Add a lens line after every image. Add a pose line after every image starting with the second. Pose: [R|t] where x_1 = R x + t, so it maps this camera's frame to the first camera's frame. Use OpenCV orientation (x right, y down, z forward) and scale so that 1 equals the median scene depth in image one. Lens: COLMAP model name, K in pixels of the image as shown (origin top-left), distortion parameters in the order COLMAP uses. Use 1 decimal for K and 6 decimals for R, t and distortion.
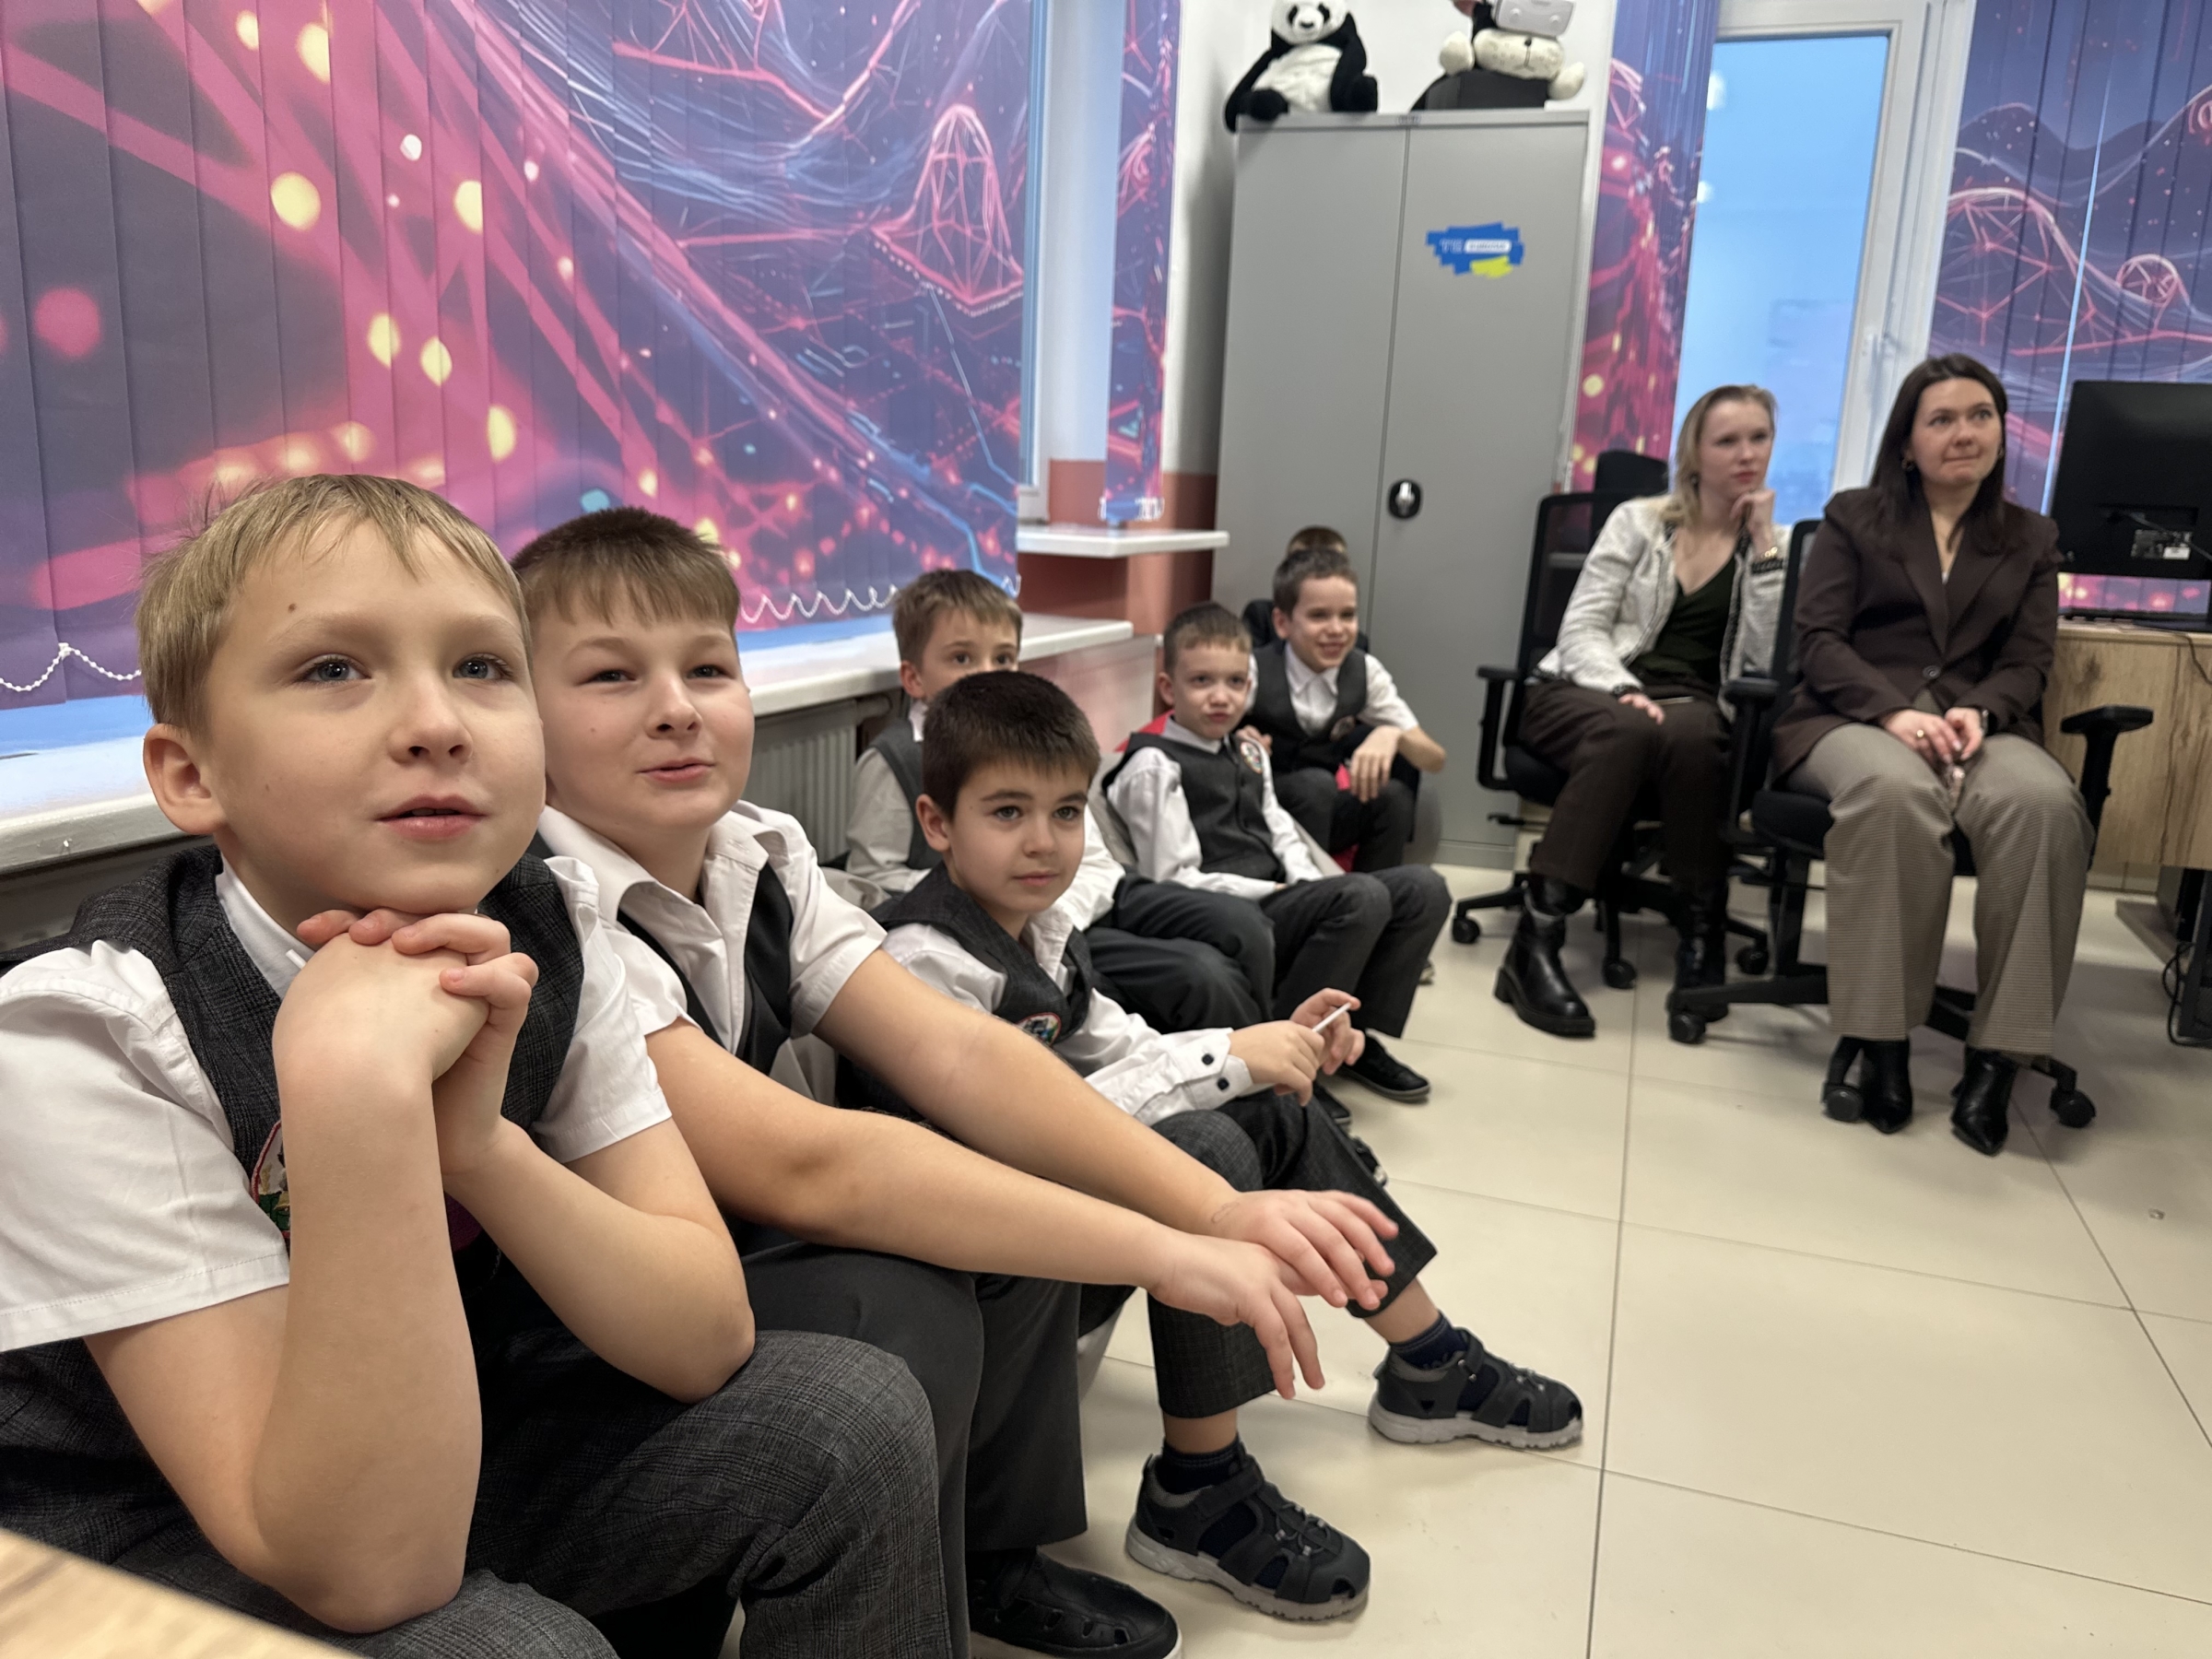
lens RADIAL K [[1594.2, 0, 1091.8], [0, 1594.2, 840.7], [0, 0, 1]] dist [0.034856, -0.028205]
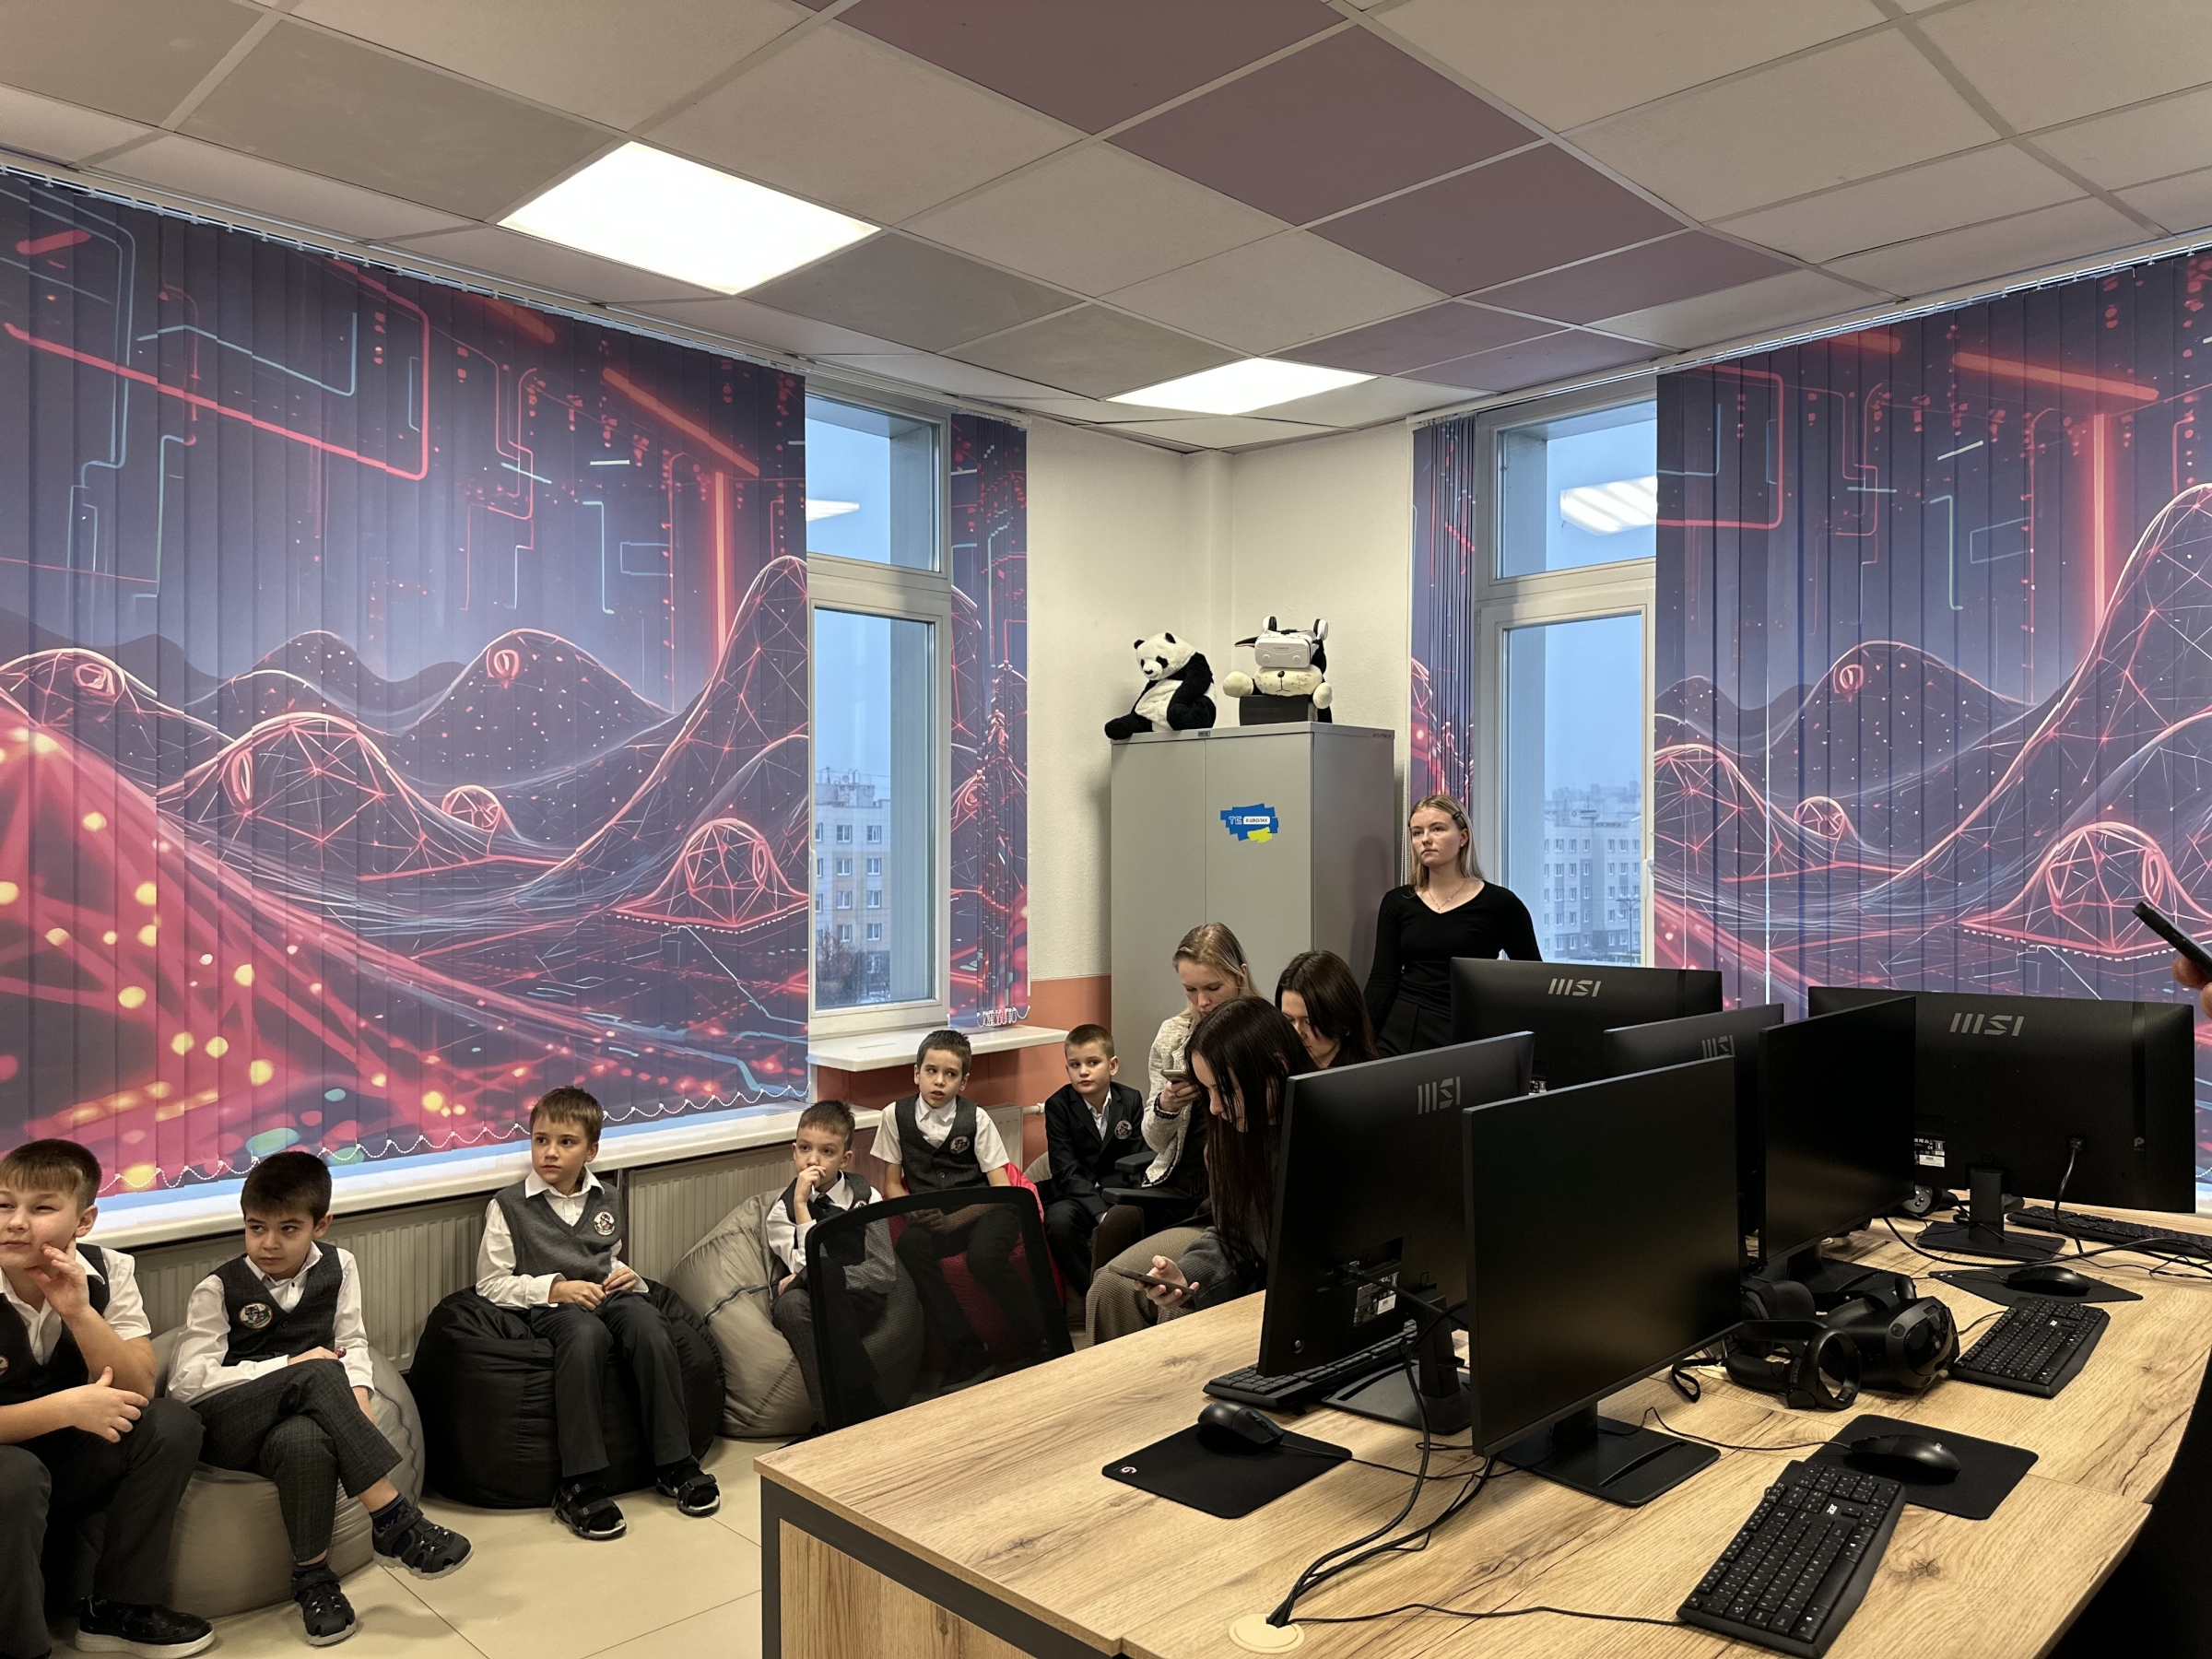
lens RADIAL K [[1594.2, 0, 1160.7], [0, 1594.2, 867.1], [0, 0, 1]] dist [0.034856, -0.028205]
pose [[0.887500, -0.035089, -0.459470, 1.337732], [-0.054460, 0.982122, -0.180196, -0.159223], [0.457579, 0.184947, 0.869722, -0.289972]]
